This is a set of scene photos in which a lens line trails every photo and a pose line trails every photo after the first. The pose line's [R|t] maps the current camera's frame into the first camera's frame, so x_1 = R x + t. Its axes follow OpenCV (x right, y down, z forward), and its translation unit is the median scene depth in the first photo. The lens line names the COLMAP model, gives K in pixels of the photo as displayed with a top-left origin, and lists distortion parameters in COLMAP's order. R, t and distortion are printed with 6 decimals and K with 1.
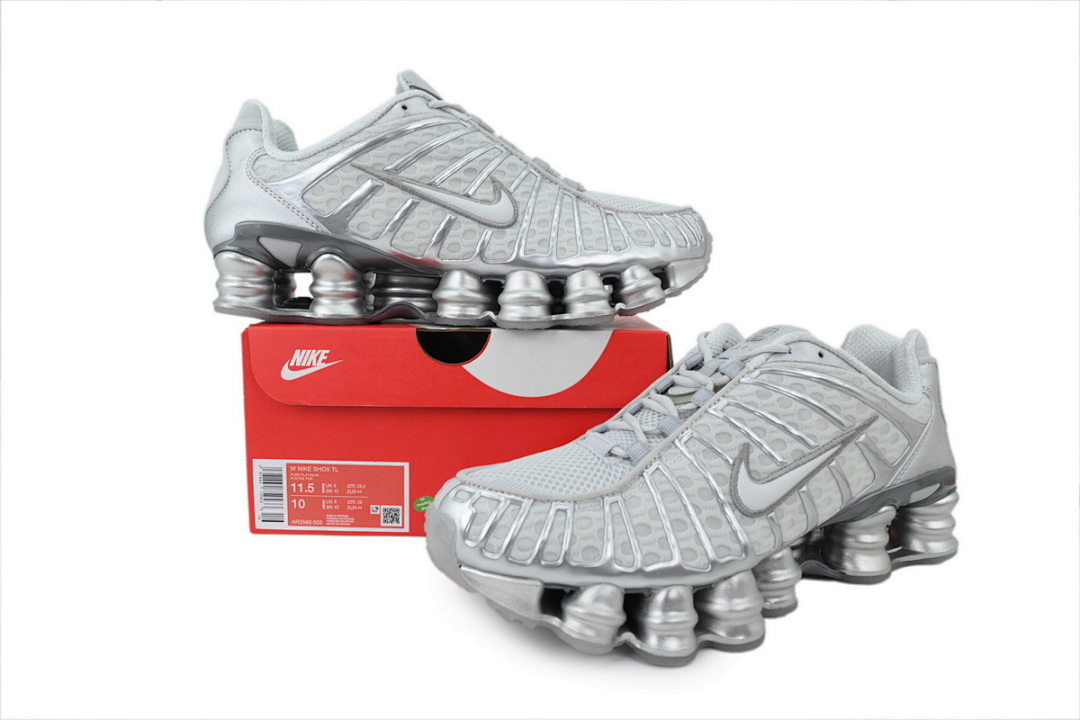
lens RADIAL K [[729.6, 0, 534.5], [0, 729.6, 363.7], [0, 0, 1]] dist [0.020958, 0.010417]
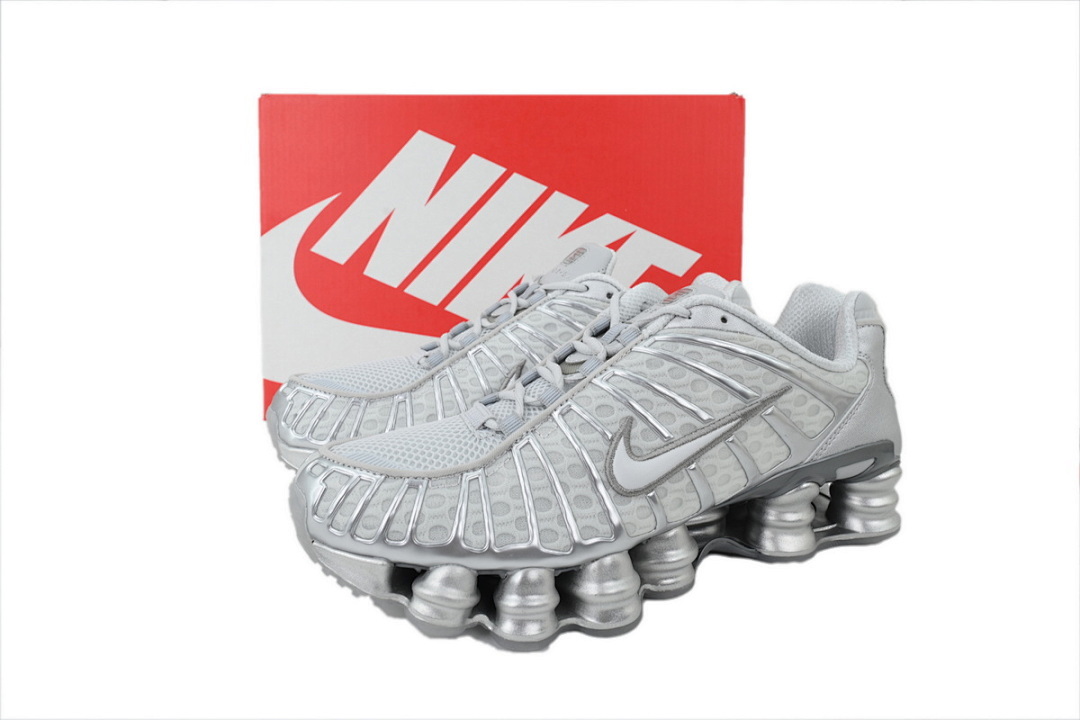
lens RADIAL K [[729.6, 0, 543.1], [0, 729.6, 362.3], [0, 0, 1]] dist [0.020958, 0.010417]
pose [[0.994605, 0.002984, -0.103696, 0.273893], [0.004590, 0.997342, 0.072718, -0.027915], [0.103638, -0.072801, 0.991947, 0.073718]]
